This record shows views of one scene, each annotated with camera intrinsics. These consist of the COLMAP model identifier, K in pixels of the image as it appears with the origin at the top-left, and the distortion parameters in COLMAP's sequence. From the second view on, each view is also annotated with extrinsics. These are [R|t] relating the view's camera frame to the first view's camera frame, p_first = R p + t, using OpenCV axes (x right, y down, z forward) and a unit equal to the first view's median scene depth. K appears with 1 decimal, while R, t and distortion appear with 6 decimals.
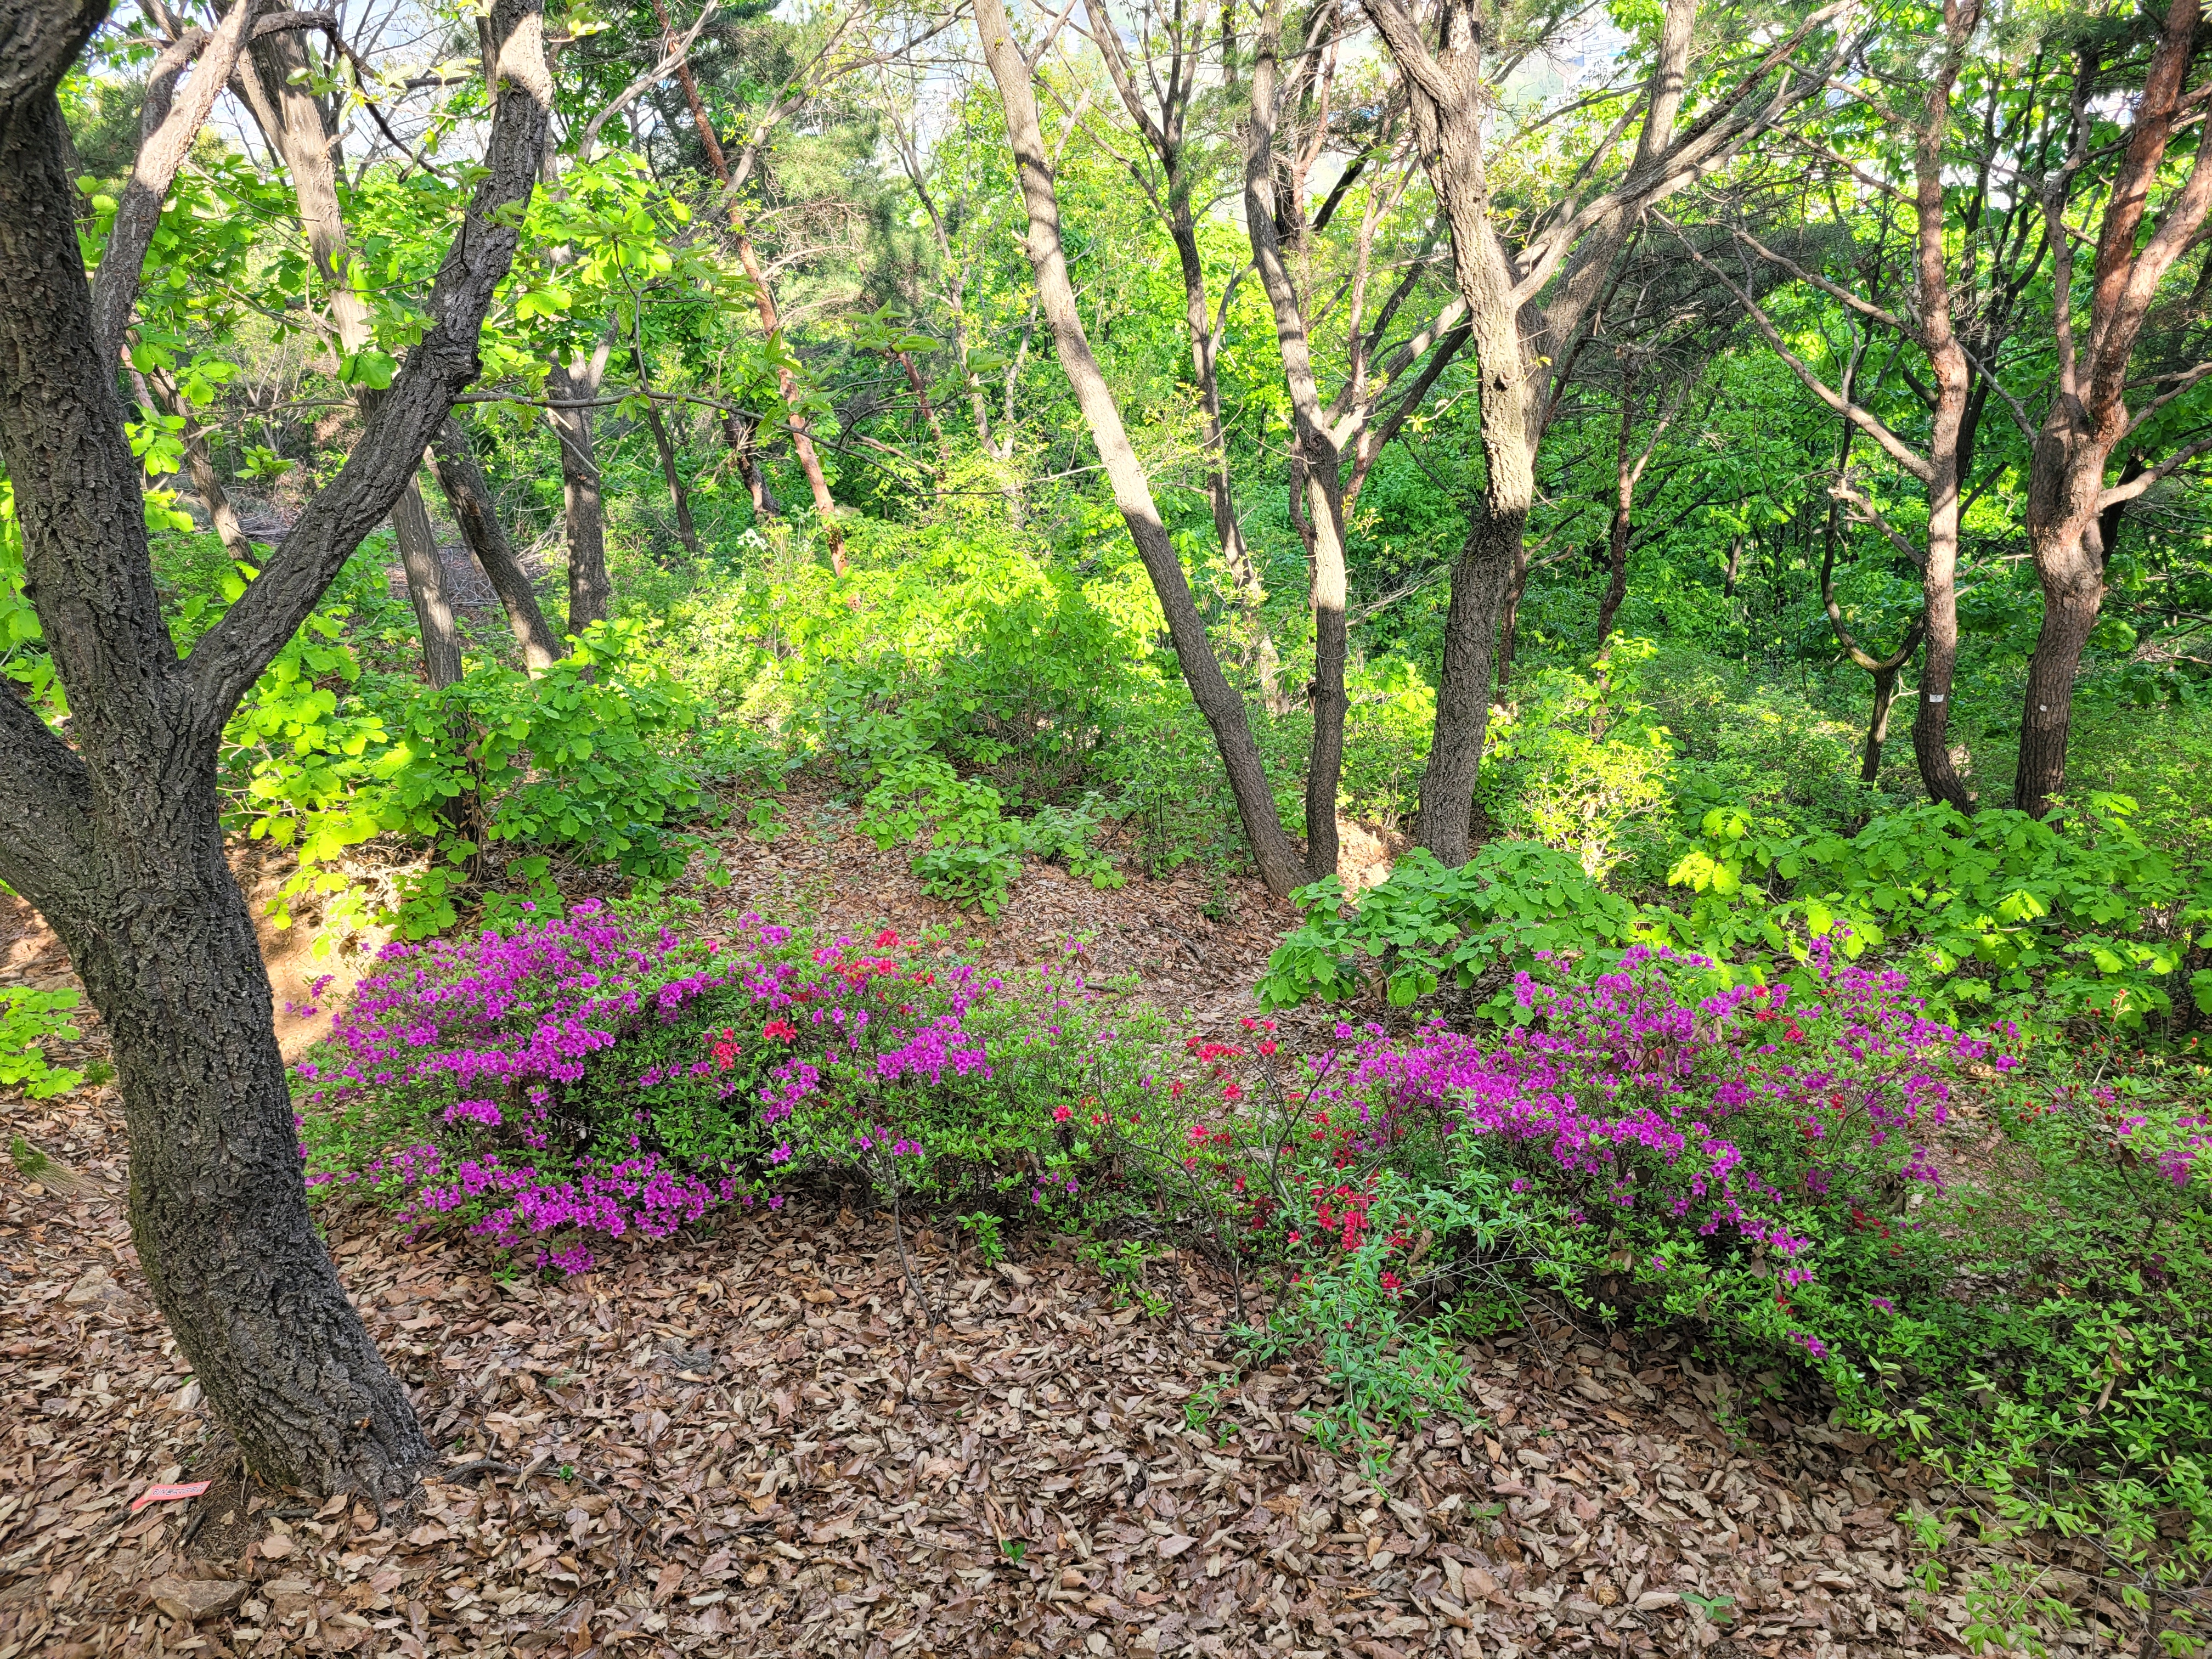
lens RADIAL K [[1647.3, 0, 1114.2], [0, 1647.3, 827.5], [0, 0, 1]] dist [0.063293, -0.062403]
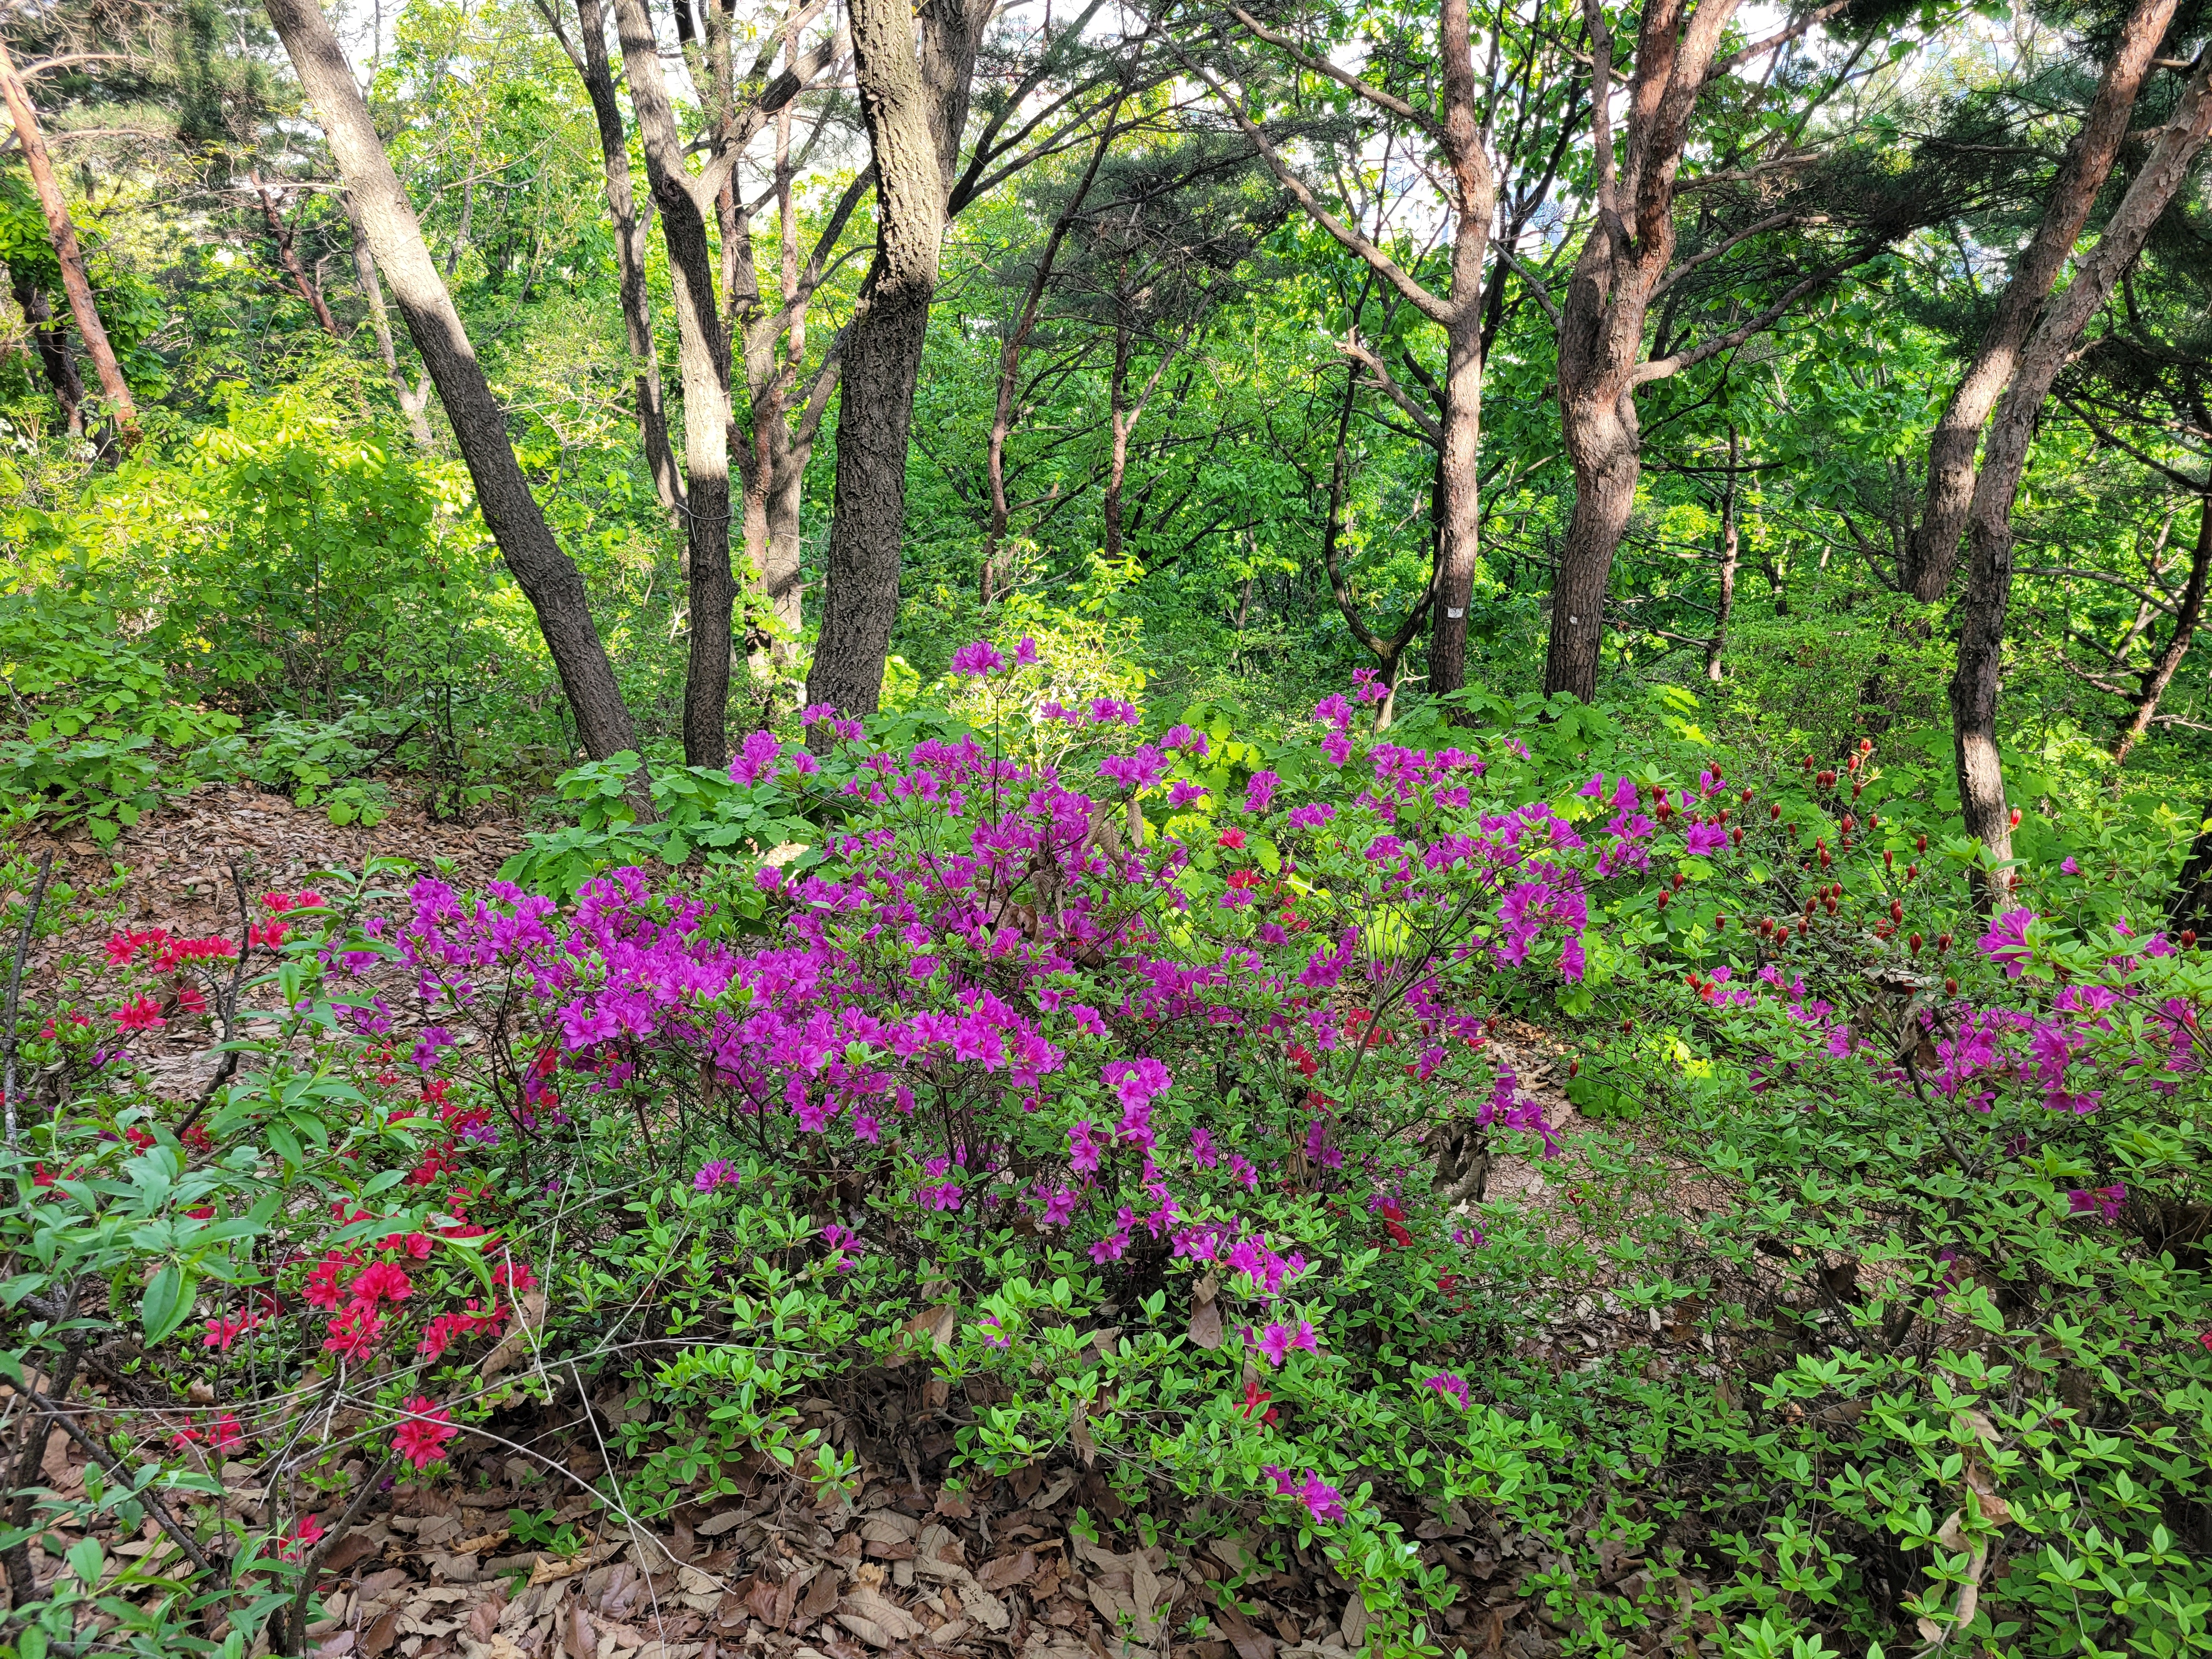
lens RADIAL K [[1647.3, 0, 1114.2], [0, 1647.3, 827.5], [0, 0, 1]] dist [0.063293, -0.062403]
pose [[0.962097, 0.021110, 0.271890, 0.228525], [-0.007394, 0.998652, -0.051373, 0.146455], [-0.272608, 0.047416, 0.960956, 0.545508]]
